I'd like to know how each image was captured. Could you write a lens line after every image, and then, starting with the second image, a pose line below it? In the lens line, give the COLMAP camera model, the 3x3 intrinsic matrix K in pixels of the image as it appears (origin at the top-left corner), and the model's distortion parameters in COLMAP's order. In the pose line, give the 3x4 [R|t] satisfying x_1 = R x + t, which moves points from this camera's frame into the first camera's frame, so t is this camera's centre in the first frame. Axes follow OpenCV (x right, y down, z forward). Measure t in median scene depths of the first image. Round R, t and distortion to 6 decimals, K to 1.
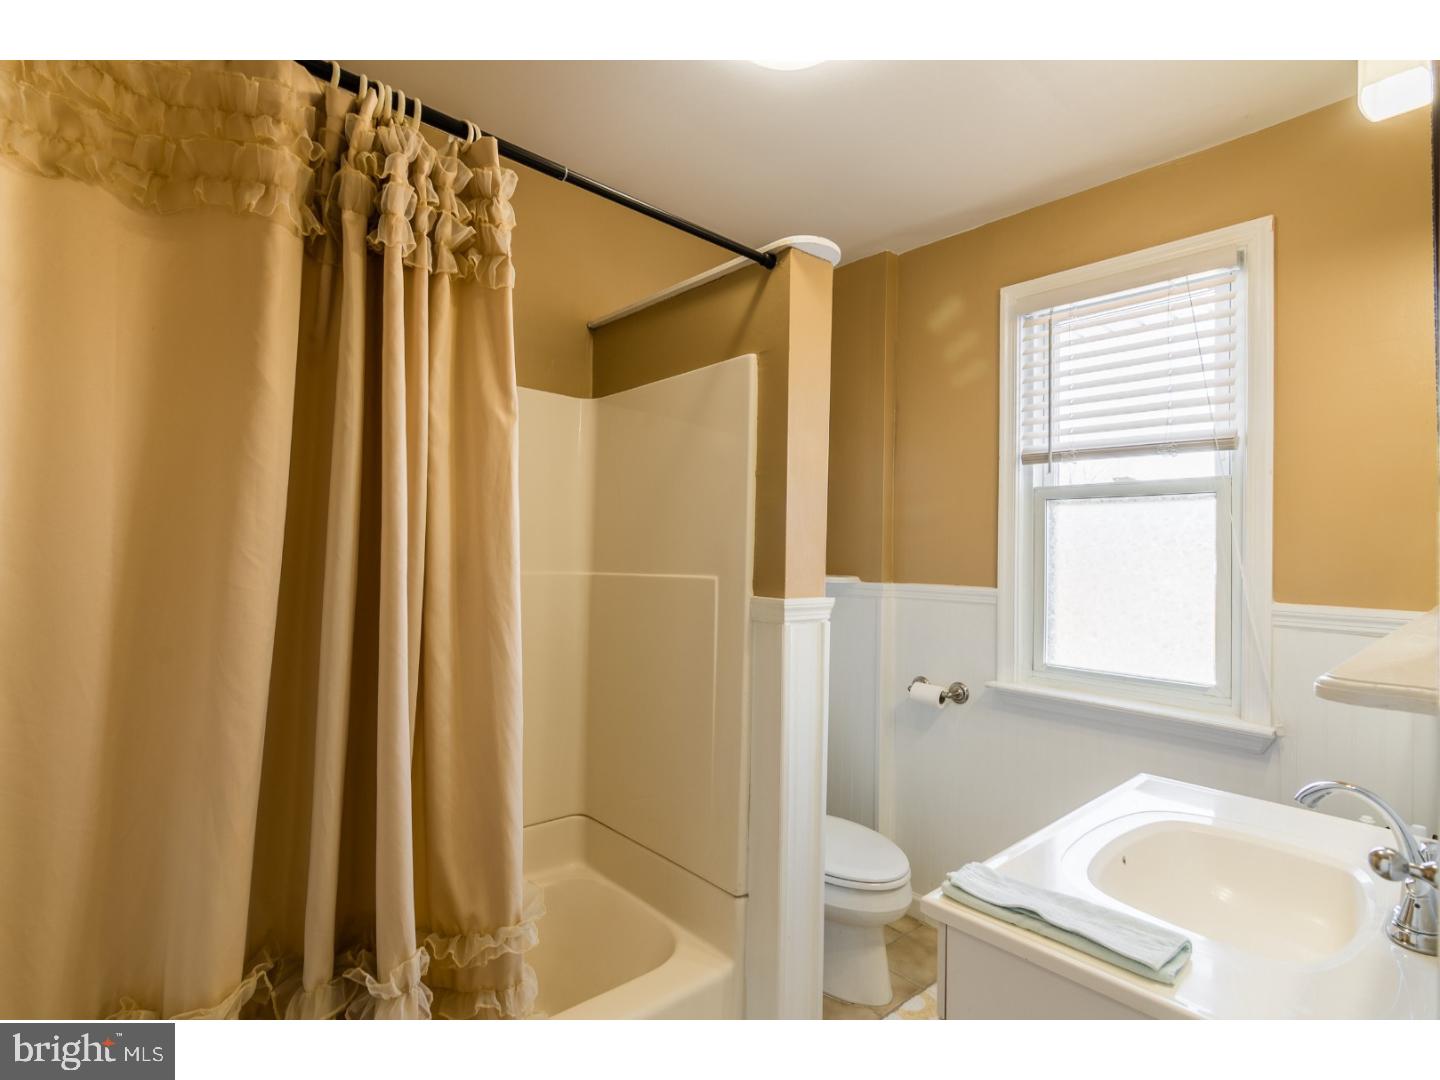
lens RADIAL K [[697.6, 0, 717.5], [0, 697.6, 540.3], [0, 0, 1]] dist [-0.002061, 0.001203]
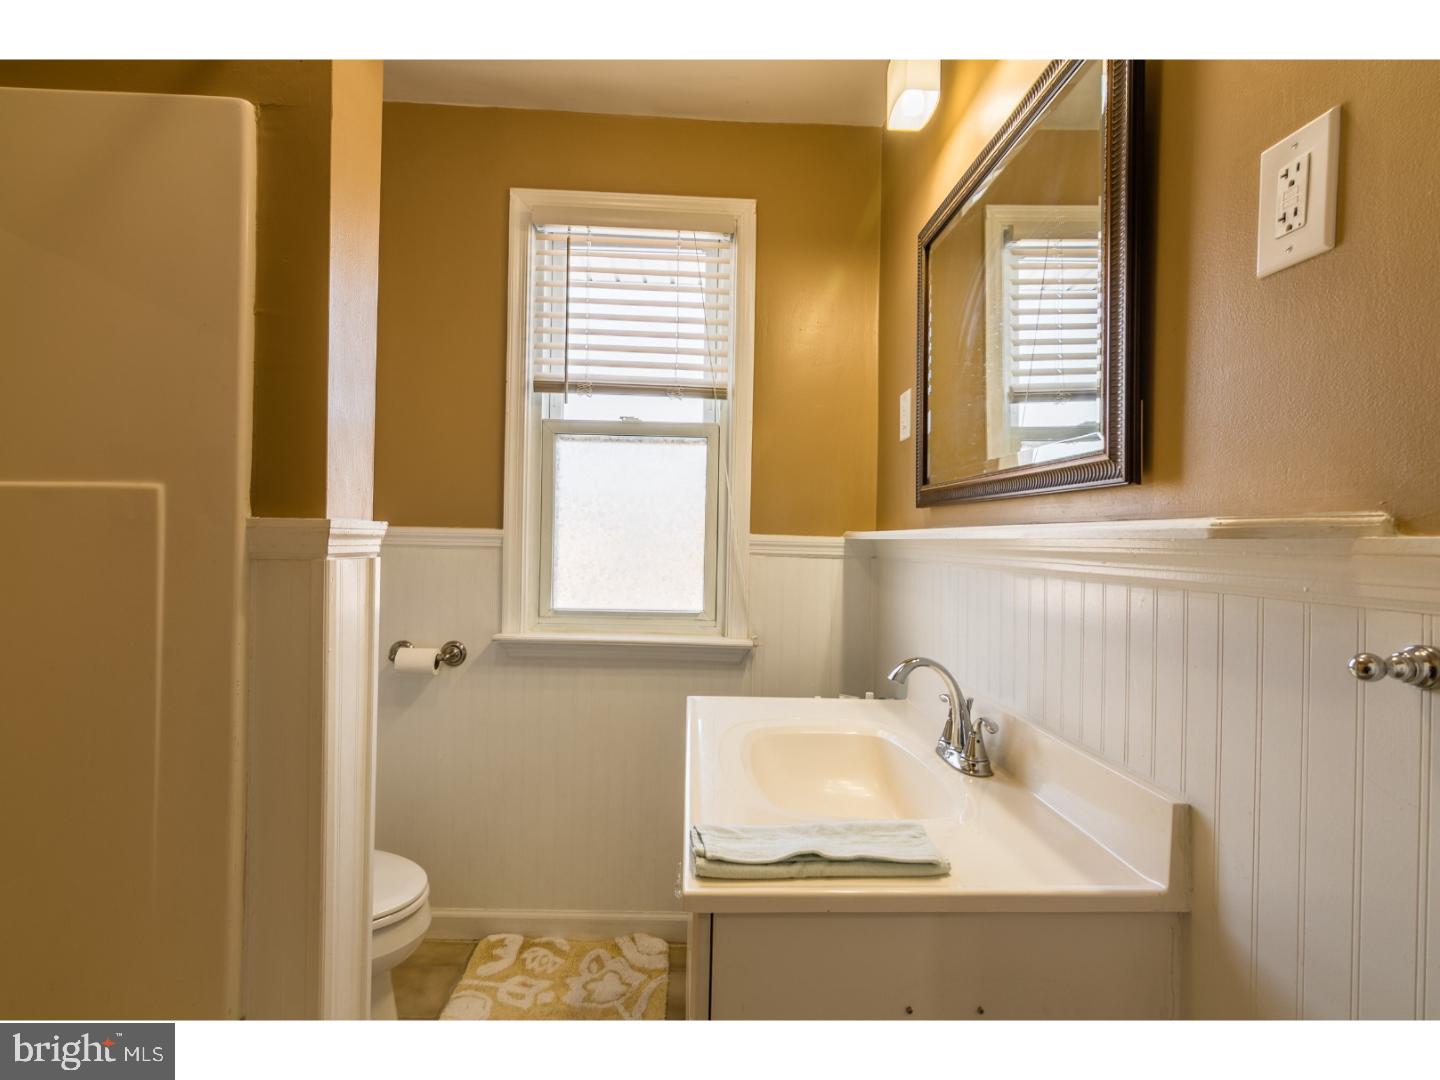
lens RADIAL K [[697.6, 0, 717.5], [0, 697.6, 540.3], [0, 0, 1]] dist [-0.002061, 0.001203]
pose [[0.635510, -0.006367, 0.772066, -0.130895], [-0.023263, 0.999354, 0.027389, 0.063092], [-0.771742, -0.035366, 0.634952, 0.271300]]
